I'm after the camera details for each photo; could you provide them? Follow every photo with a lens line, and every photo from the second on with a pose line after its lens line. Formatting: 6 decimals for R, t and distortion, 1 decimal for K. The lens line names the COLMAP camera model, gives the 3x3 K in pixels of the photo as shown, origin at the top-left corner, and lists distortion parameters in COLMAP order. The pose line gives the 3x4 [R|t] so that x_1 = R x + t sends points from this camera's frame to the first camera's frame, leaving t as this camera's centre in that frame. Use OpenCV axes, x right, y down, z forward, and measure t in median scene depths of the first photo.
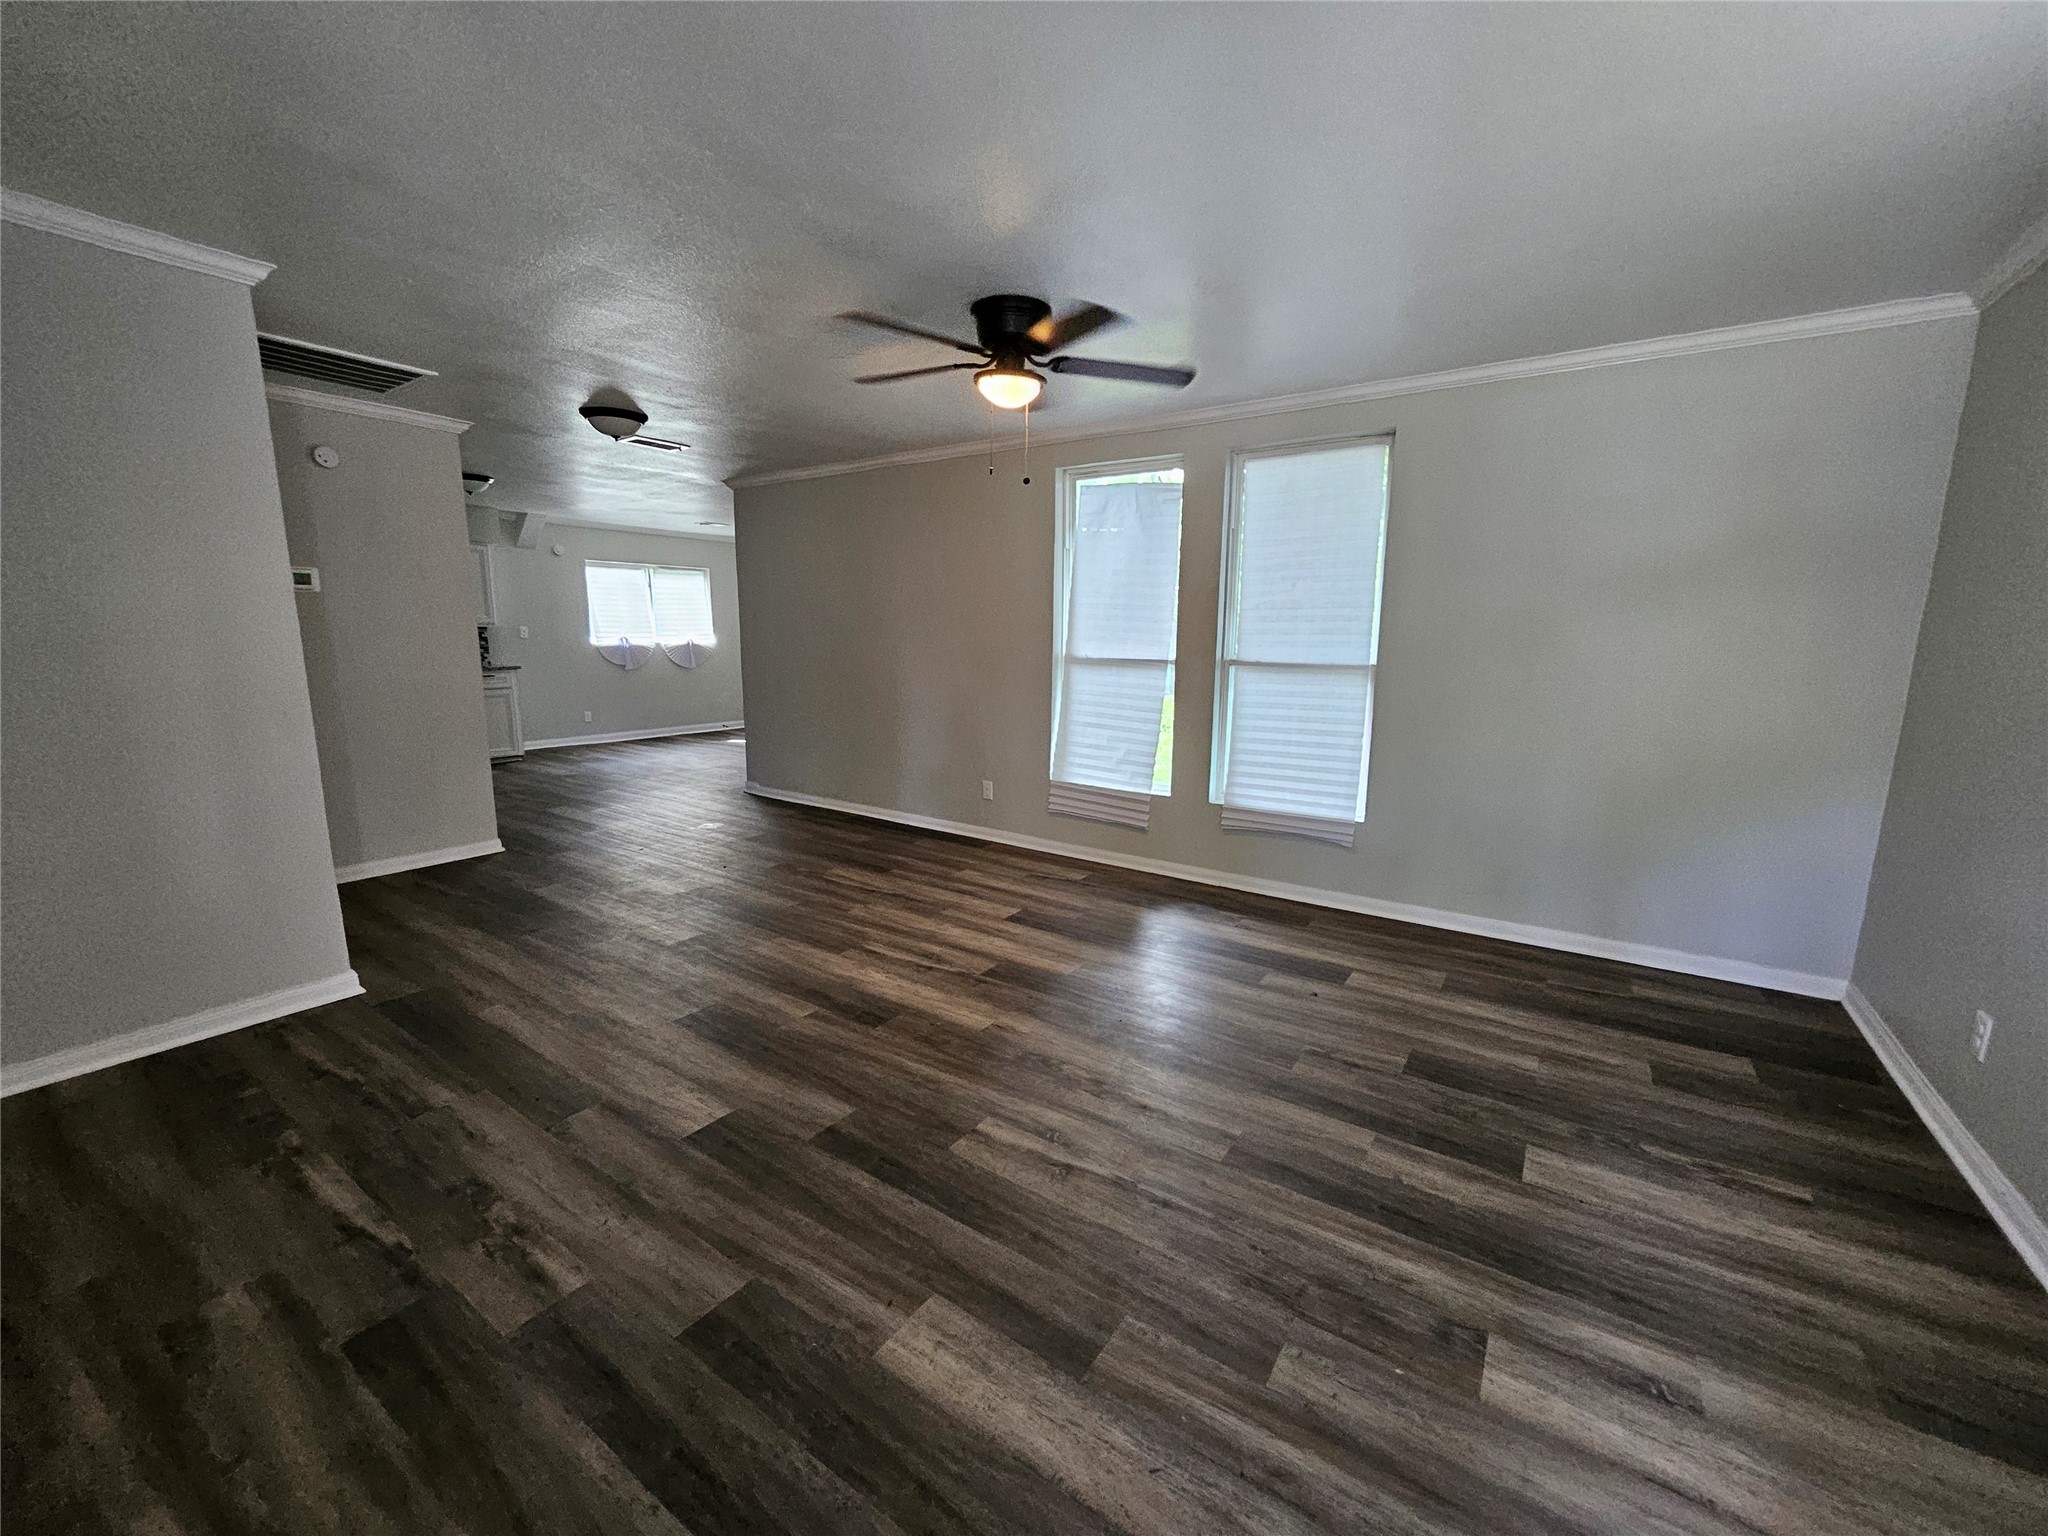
lens RADIAL K [[810.5, 0, 1032.5], [0, 810.5, 769.6], [0, 0, 1]] dist [-0.004147, 0.001158]
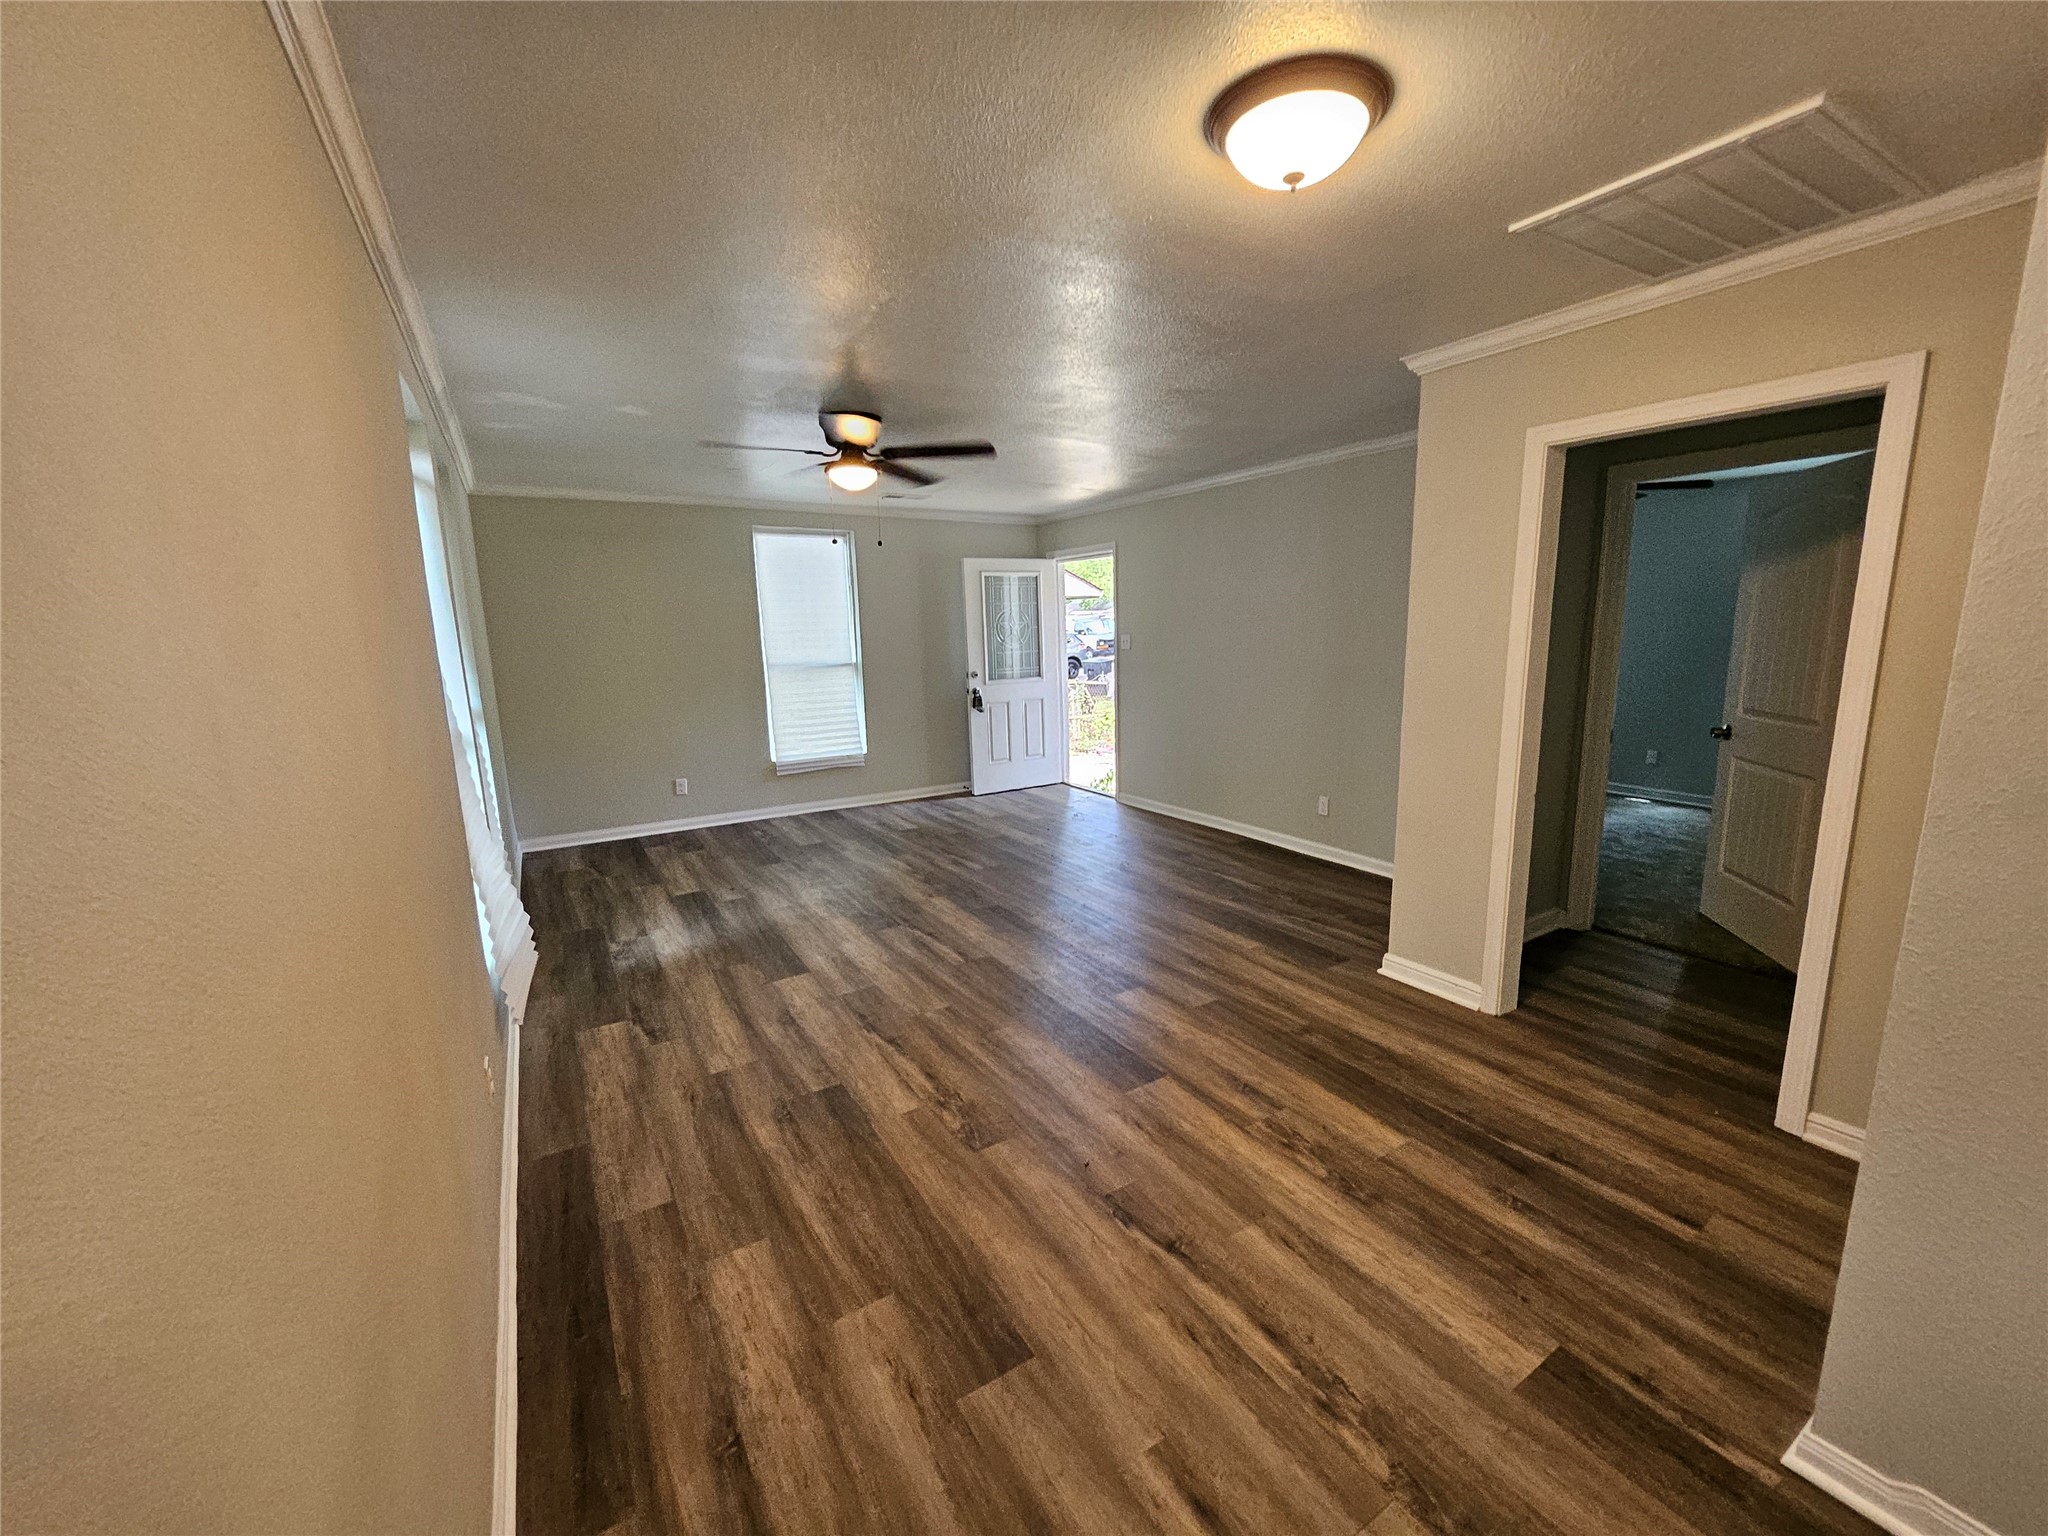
lens RADIAL K [[810.5, 0, 1024.9], [0, 810.5, 771.1], [0, 0, 1]] dist [-0.004147, 0.001158]
pose [[-0.907617, -0.065885, 0.414596, -0.681695], [0.084087, 0.939060, 0.333310, -0.350471], [-0.411291, 0.337380, -0.846767, 1.724270]]
